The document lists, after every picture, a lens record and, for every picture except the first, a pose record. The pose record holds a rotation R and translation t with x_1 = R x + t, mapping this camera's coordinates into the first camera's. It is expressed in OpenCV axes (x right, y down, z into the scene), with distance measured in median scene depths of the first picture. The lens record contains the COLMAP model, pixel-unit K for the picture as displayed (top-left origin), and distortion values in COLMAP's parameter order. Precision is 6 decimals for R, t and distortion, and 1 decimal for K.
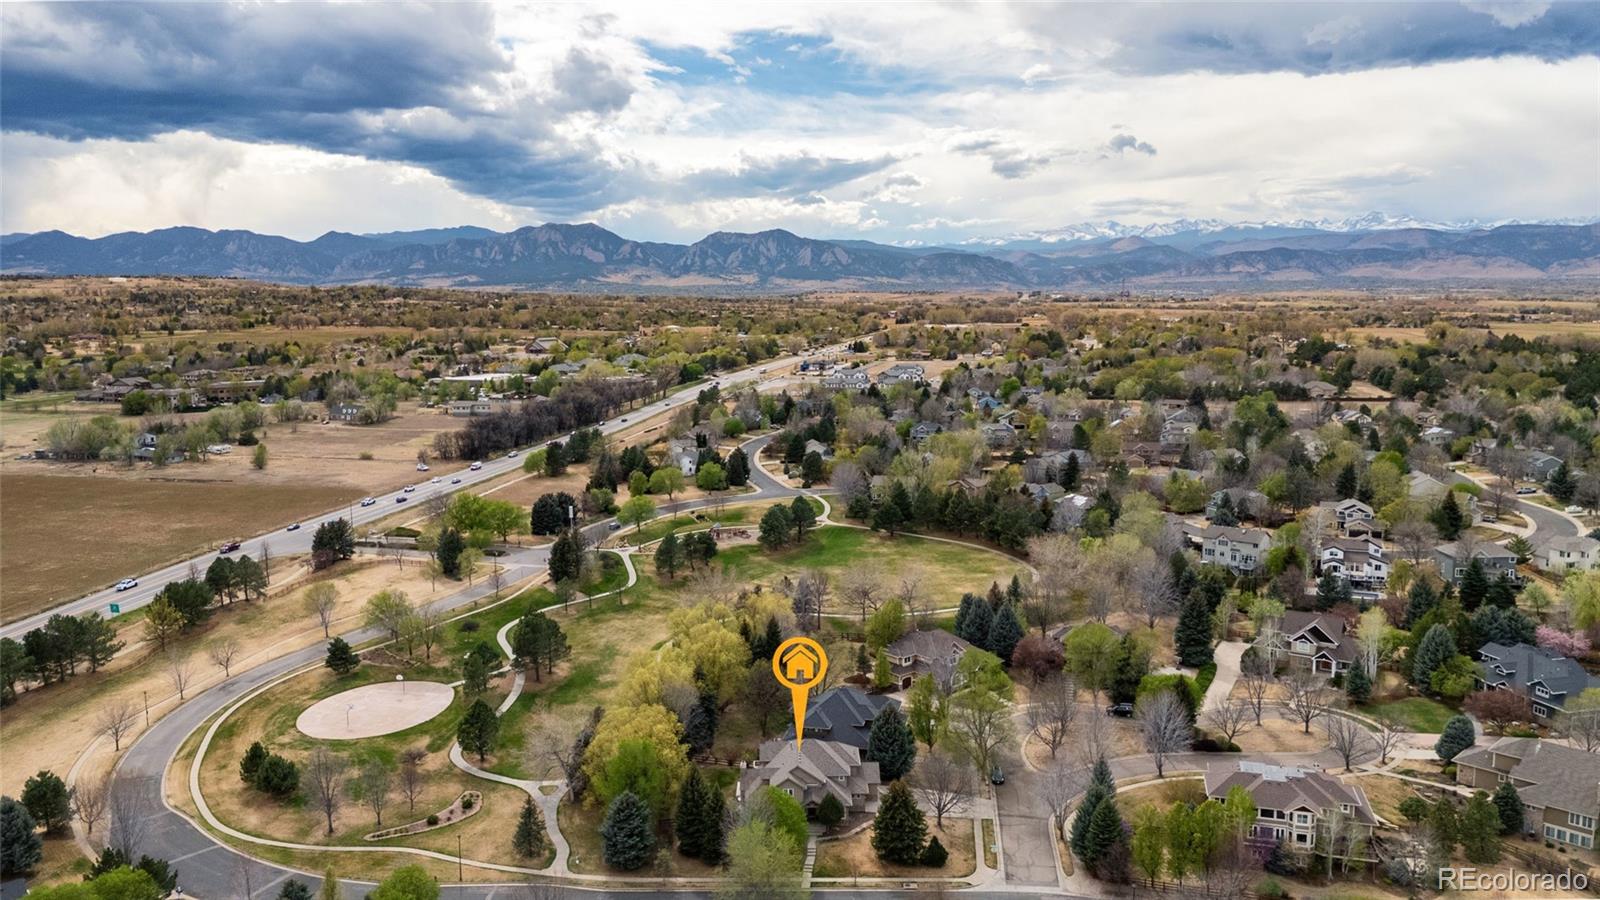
lens RADIAL K [[1090.2, 0, 797.0], [0, 1090.2, 482.4], [0, 0, 1]] dist [0.089006, -0.247296]
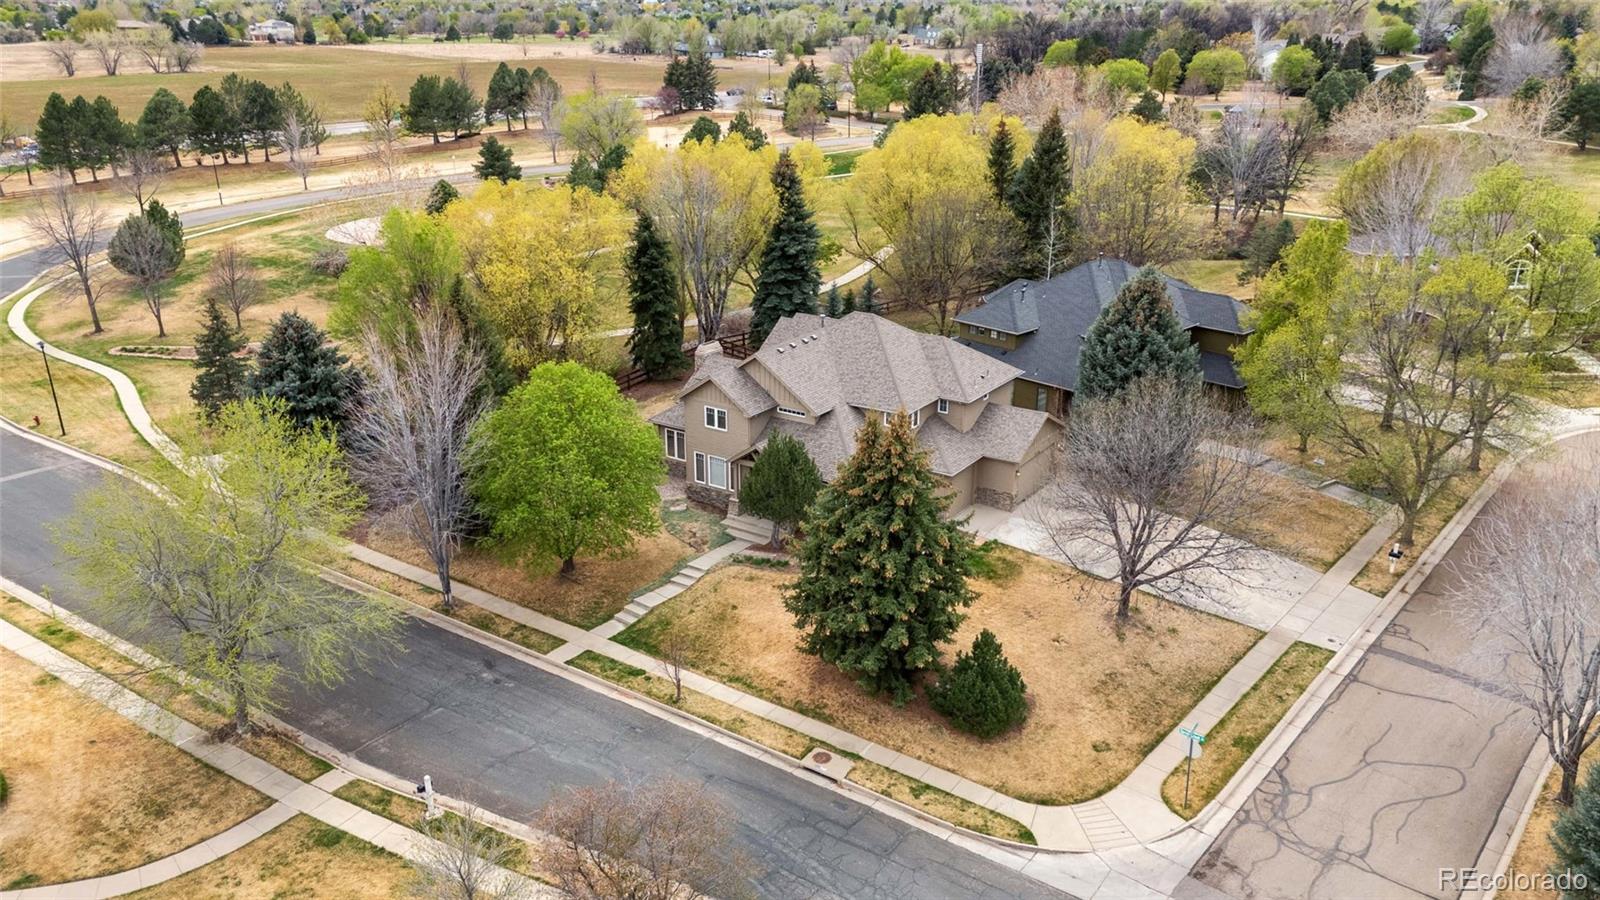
lens RADIAL K [[1157.8, 0, 800.0], [0, 1157.8, 450.0], [0, 0, 1]] dist [0.074032, -0.079850]
pose [[0.831723, 0.205834, -0.515625, 0.129886], [-0.088354, 0.965971, 0.243090, 0.118596], [0.548115, -0.156626, 0.821607, 0.417640]]
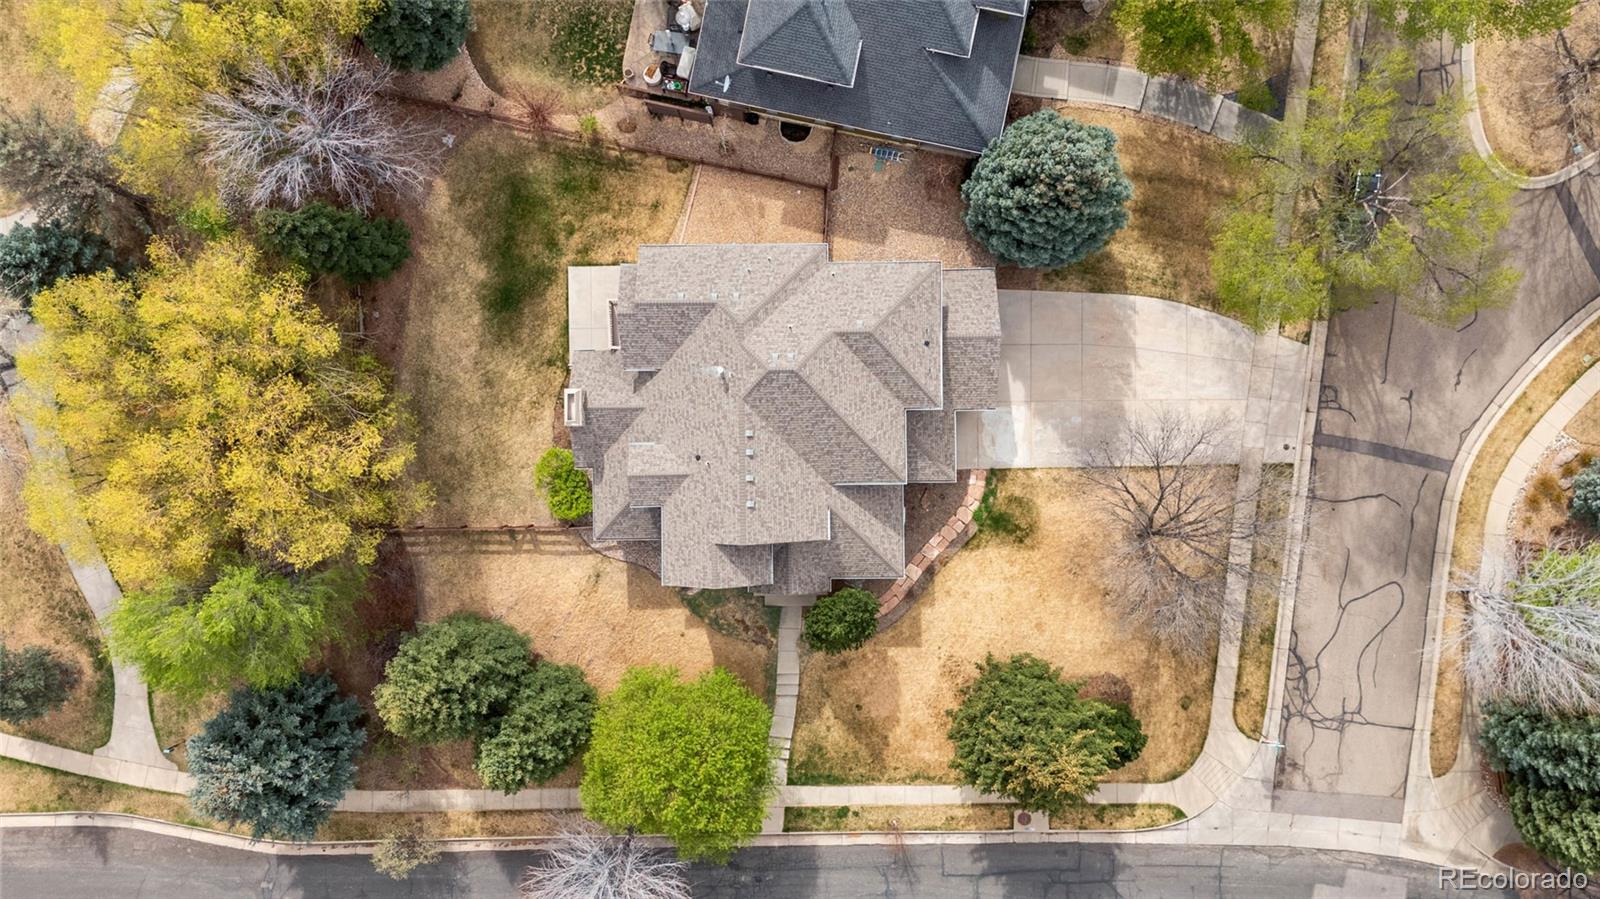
lens RADIAL K [[1157.8, 0, 800.0], [0, 1157.8, 449.5], [0, 0, 1]] dist [0.074032, -0.079850]
pose [[0.999939, -0.009431, 0.005831, 0.009242], [-0.004240, 0.160672, 0.986999, -0.043533], [-0.010245, -0.986963, 0.160622, 0.586382]]
